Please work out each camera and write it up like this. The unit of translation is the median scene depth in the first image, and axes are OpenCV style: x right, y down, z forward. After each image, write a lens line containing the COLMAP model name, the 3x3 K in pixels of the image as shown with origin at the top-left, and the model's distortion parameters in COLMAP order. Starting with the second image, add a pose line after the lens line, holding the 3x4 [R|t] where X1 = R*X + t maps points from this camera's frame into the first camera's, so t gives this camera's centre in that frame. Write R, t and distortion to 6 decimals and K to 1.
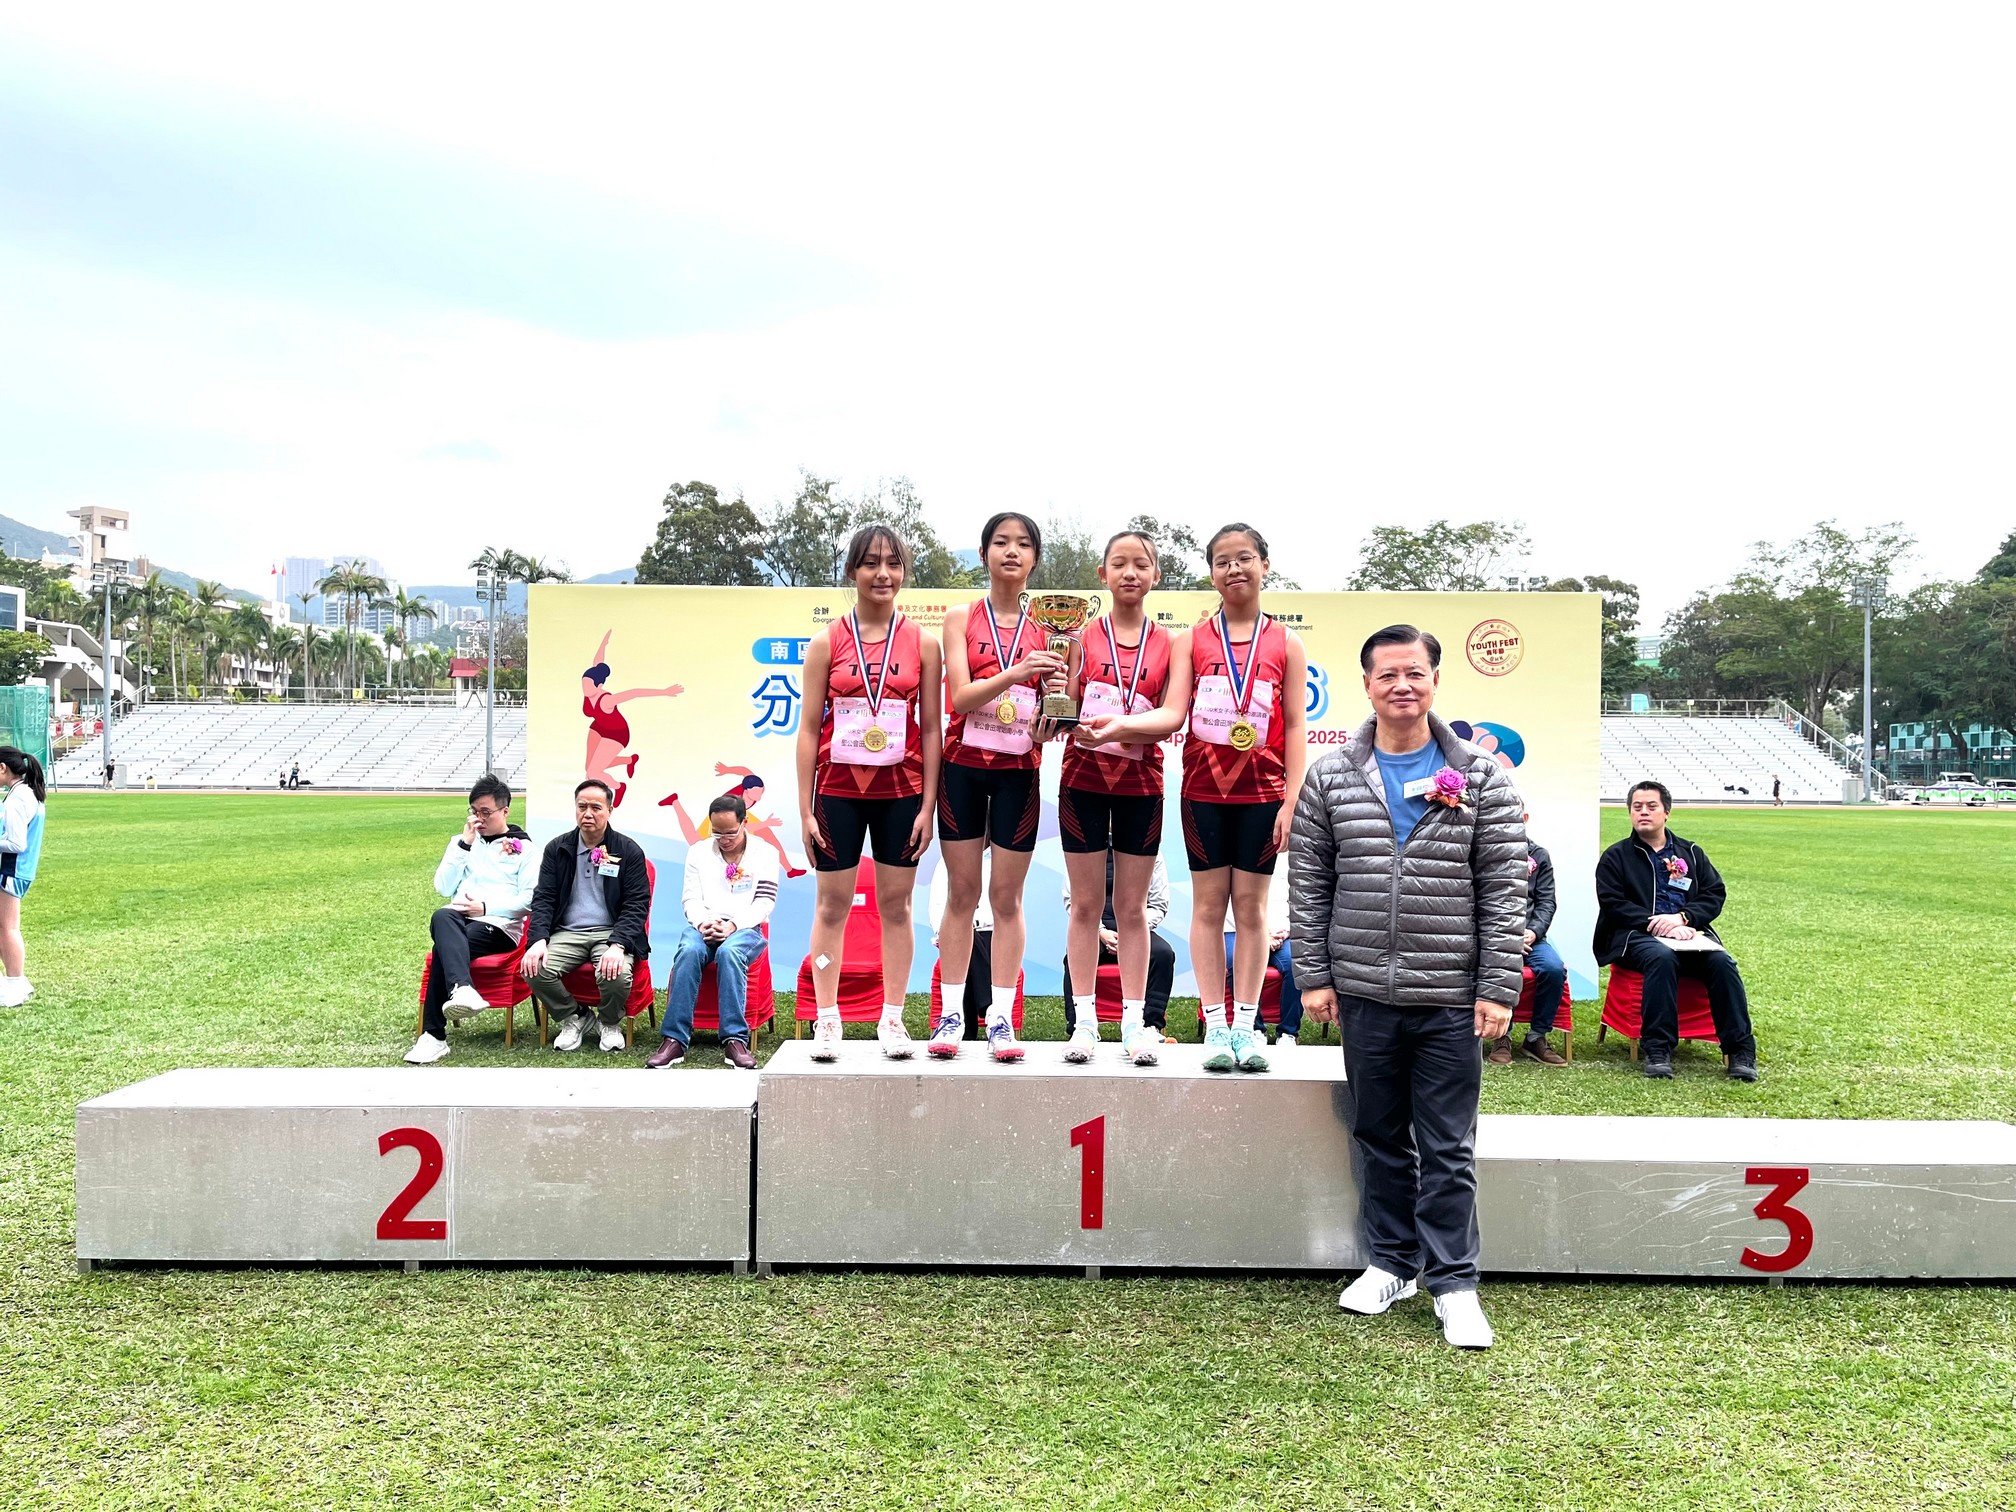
lens RADIAL K [[1508.9, 0, 1008.9], [0, 1508.9, 766.3], [0, 0, 1]] dist [0.064901, -0.085948]
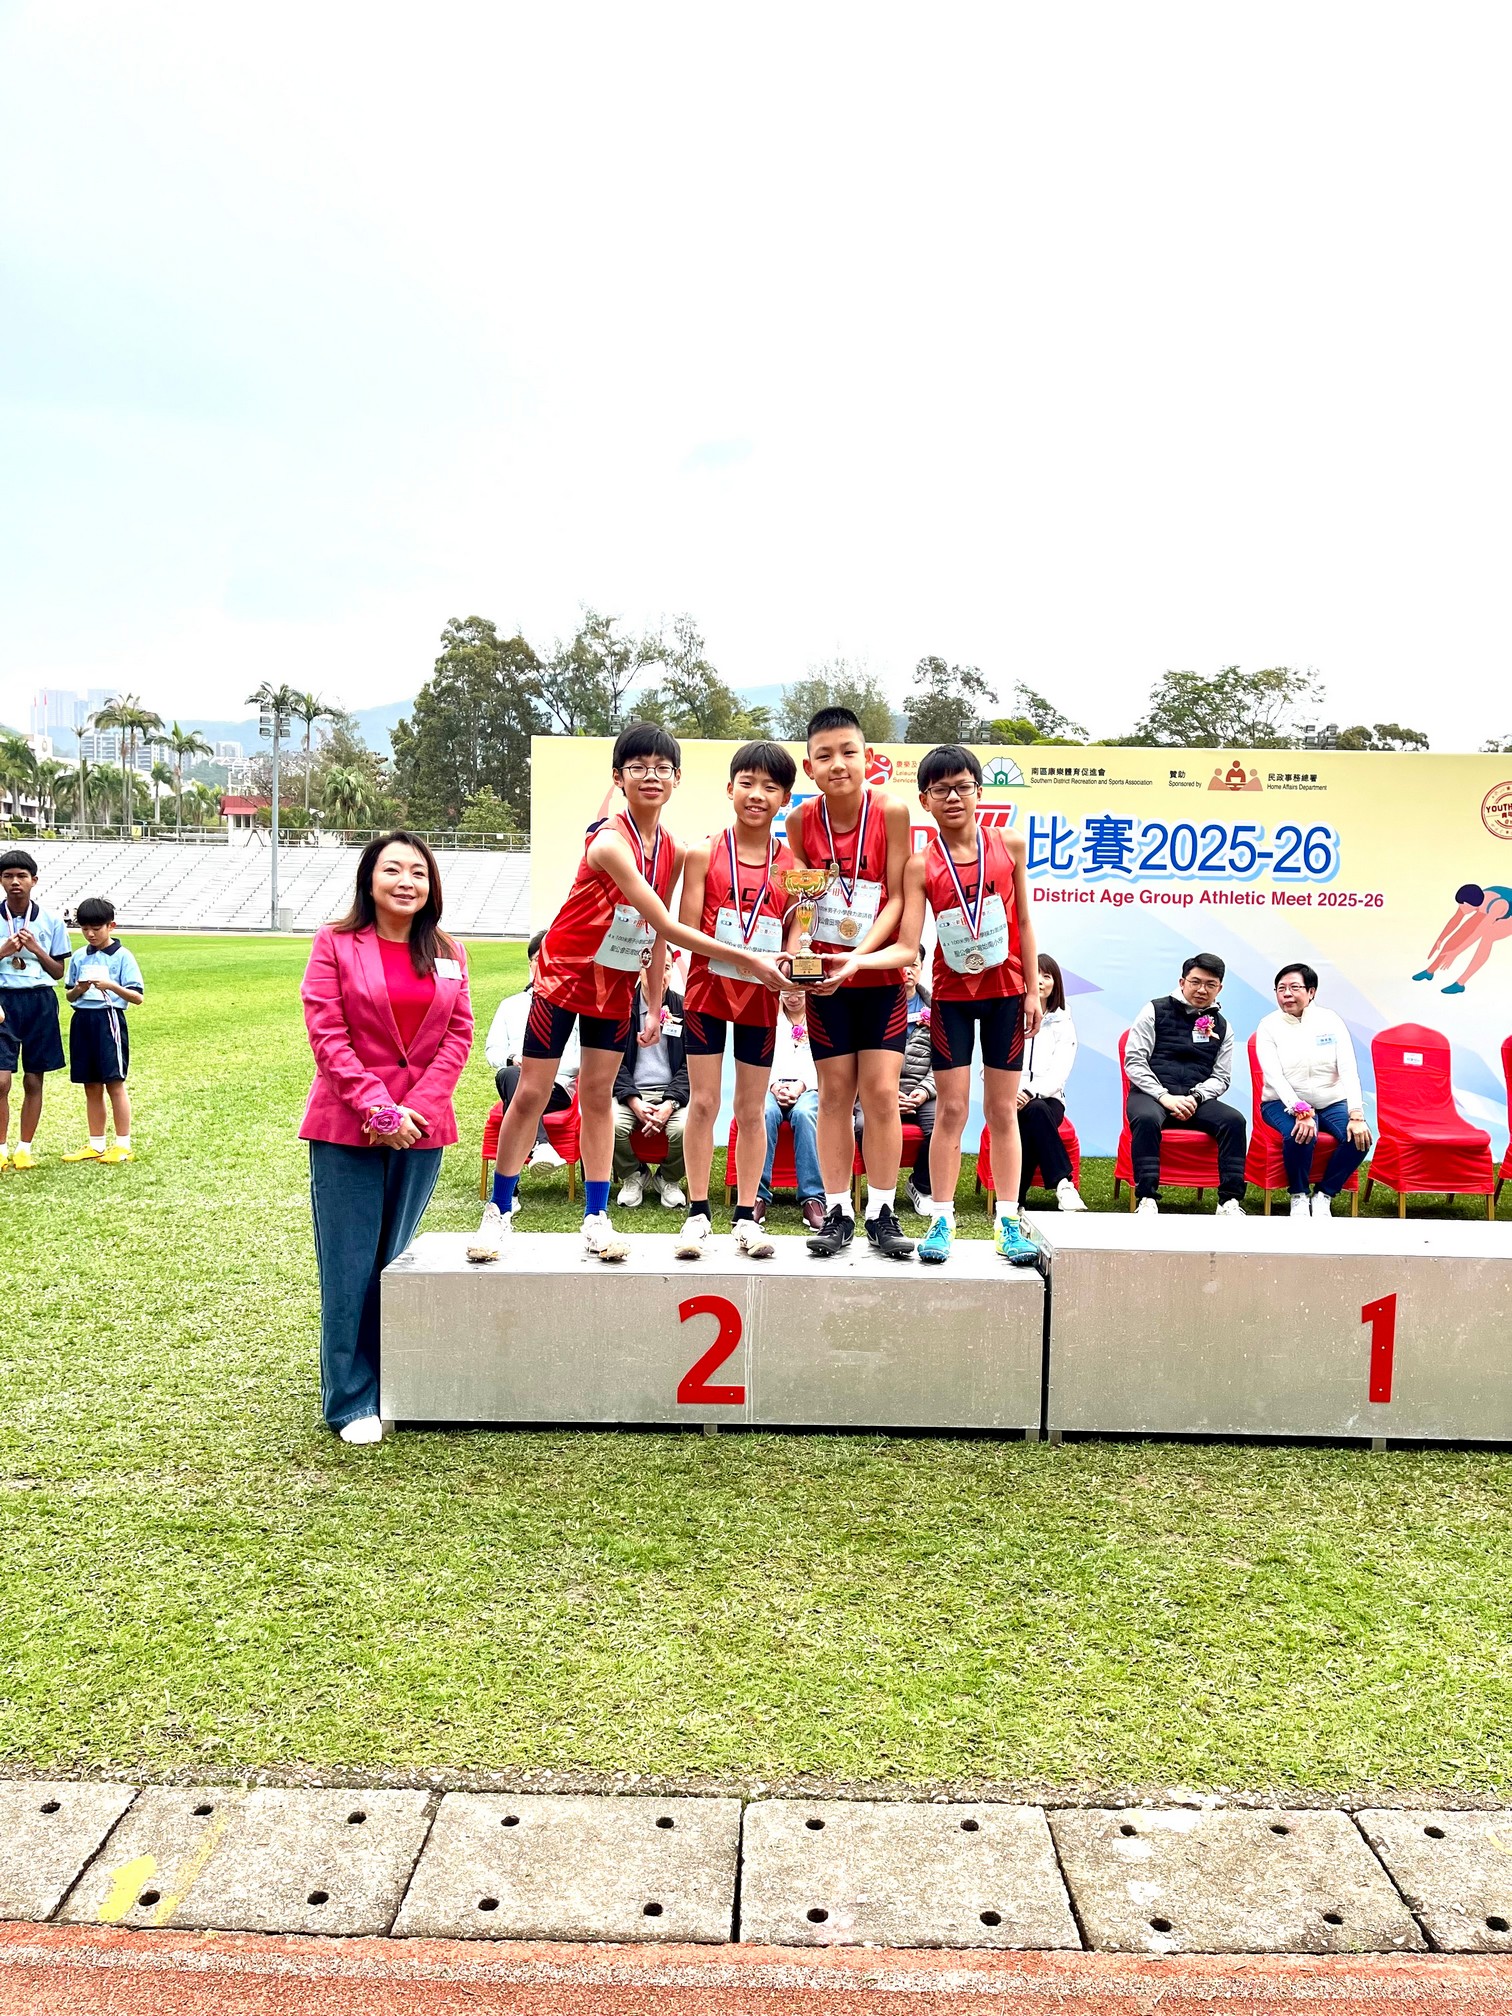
lens RADIAL K [[1508.9, 0, 783.9], [0, 1508.9, 1026.3], [0, 0, 1]] dist [0.064901, -0.085948]
pose [[0.999923, 0.009535, 0.007947, -0.158741], [-0.010113, 0.997038, 0.076240, -0.008644], [-0.007197, -0.076315, 0.997058, 0.003382]]
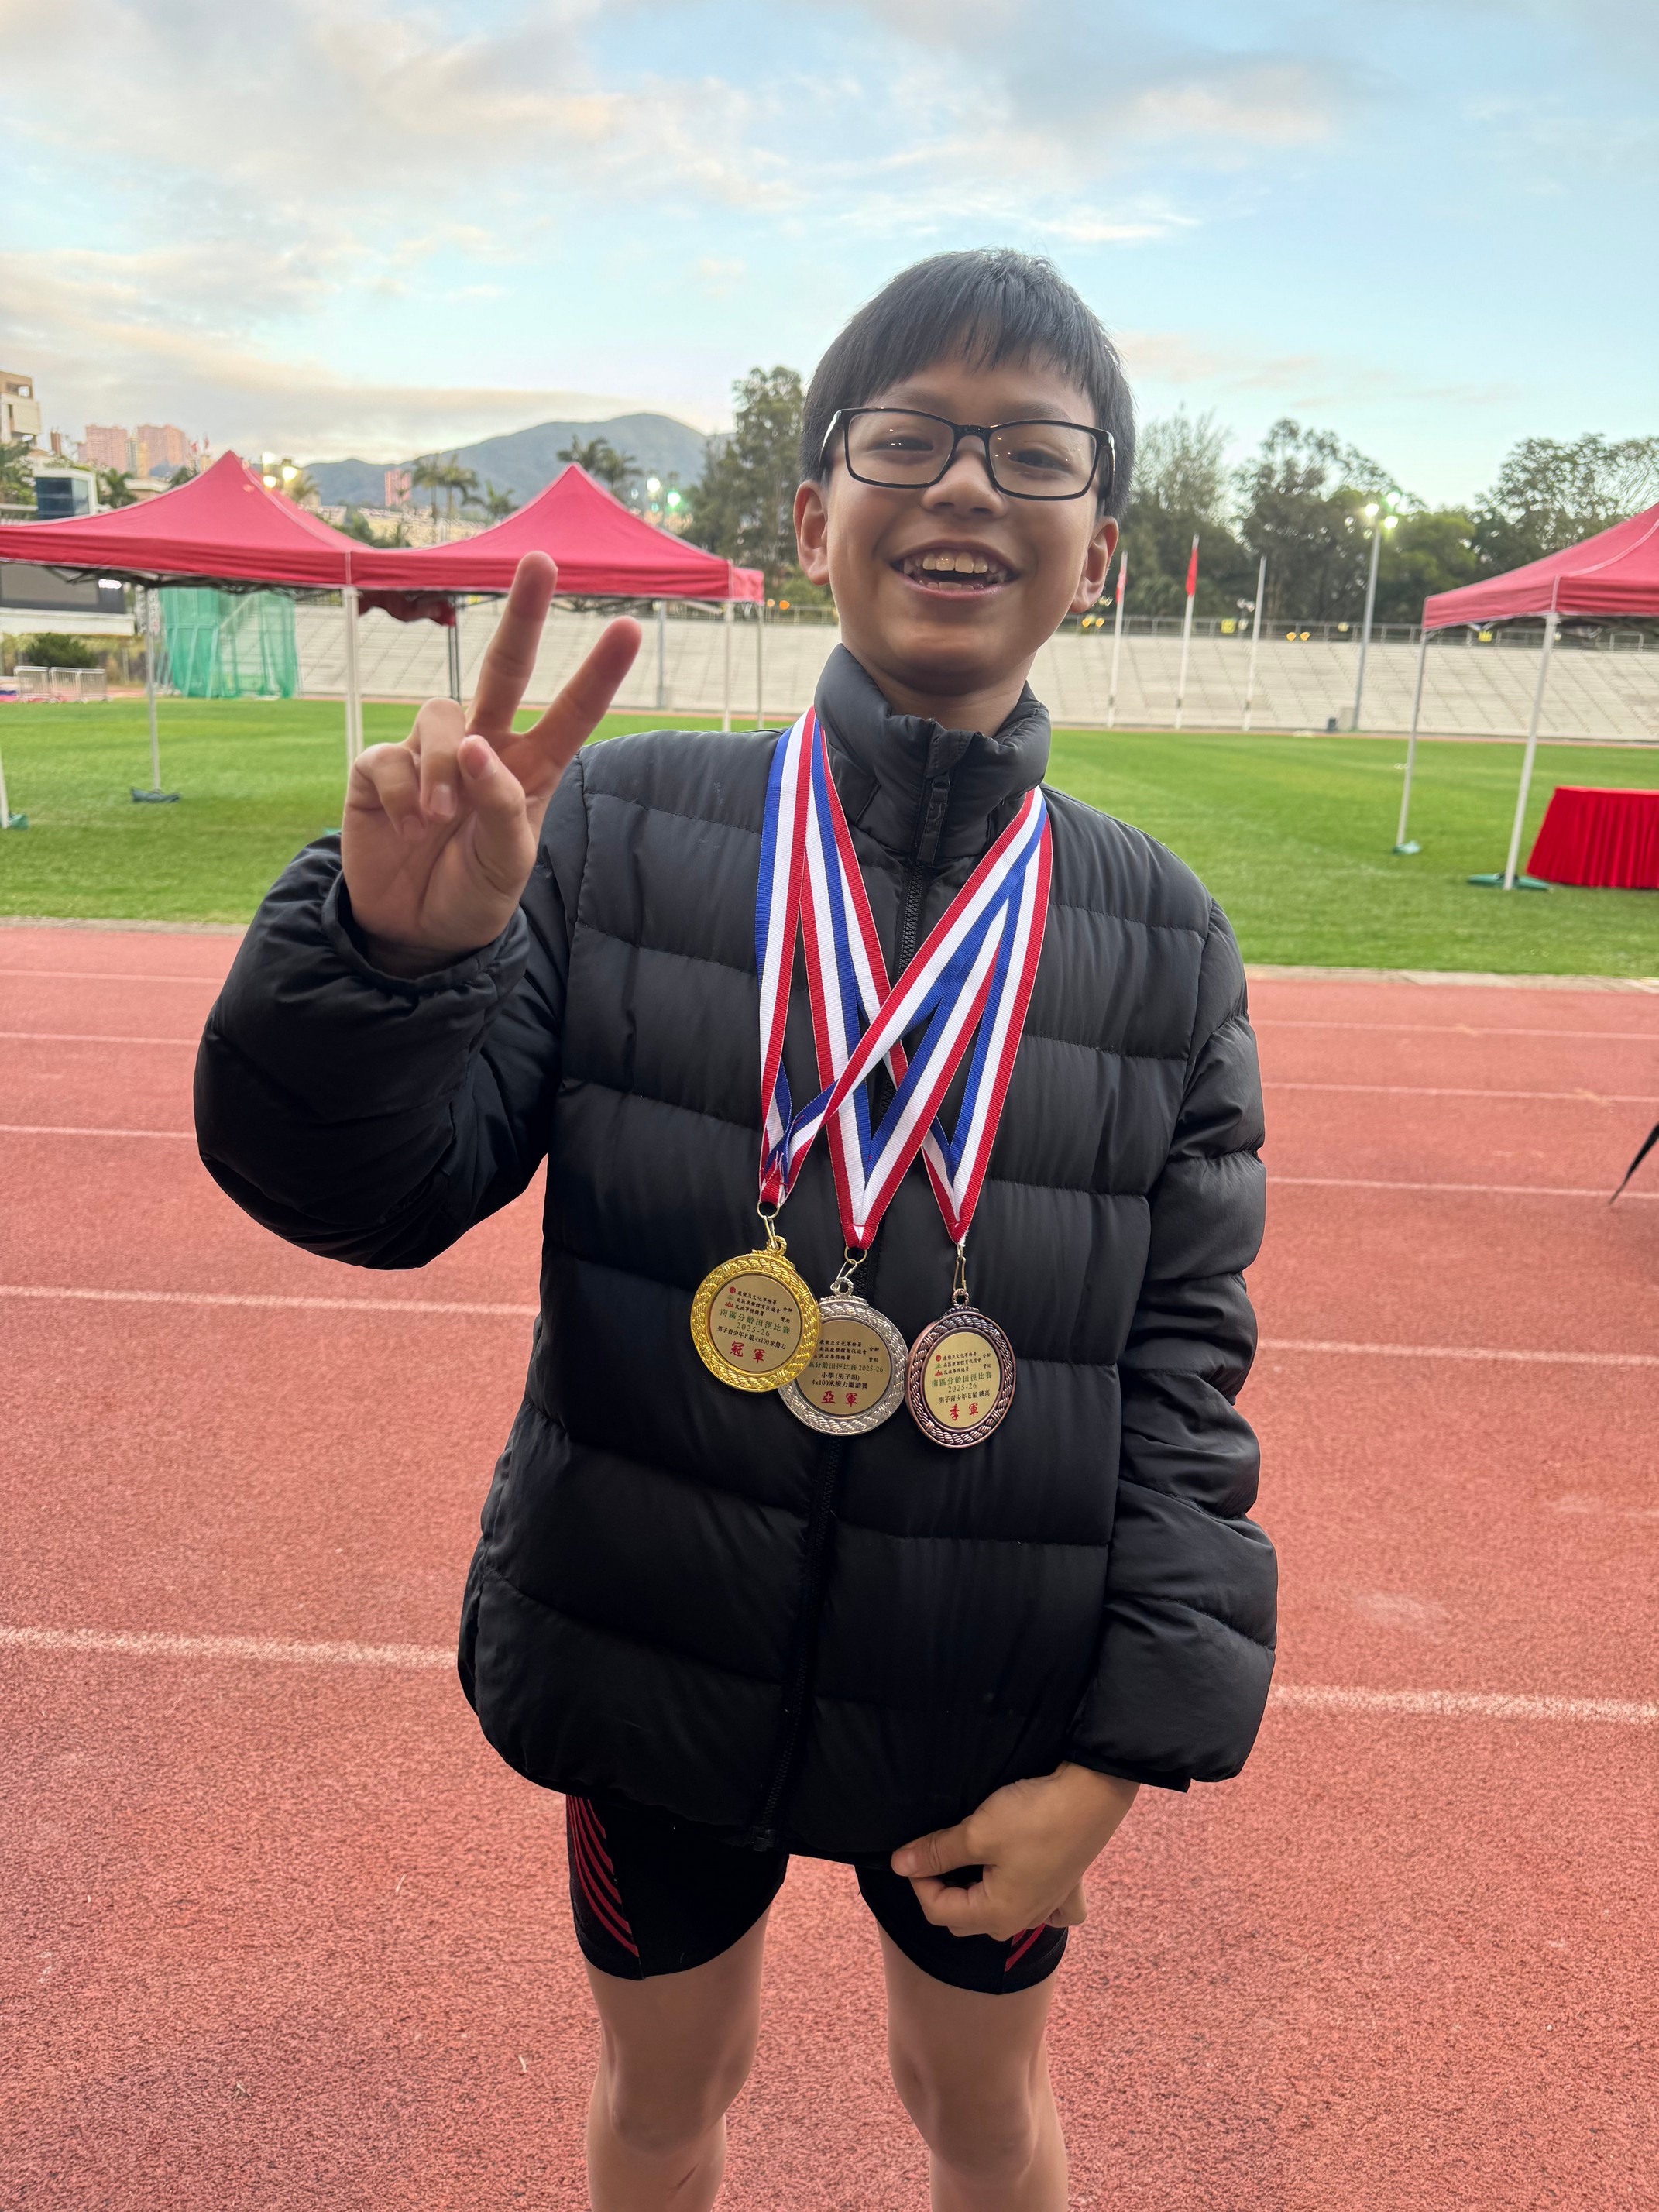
lens RADIAL K [[1551.2, 0, 845.7], [0, 1551.2, 1111.3], [0, 0, 1]] dist [0.031433, -0.042610]
pose [[0.999638, 0.026882, -0.000947, -2.085662], [-0.025672, 0.963966, 0.264785, -0.028090], [0.008031, -0.264665, 0.964307, -0.544845]]
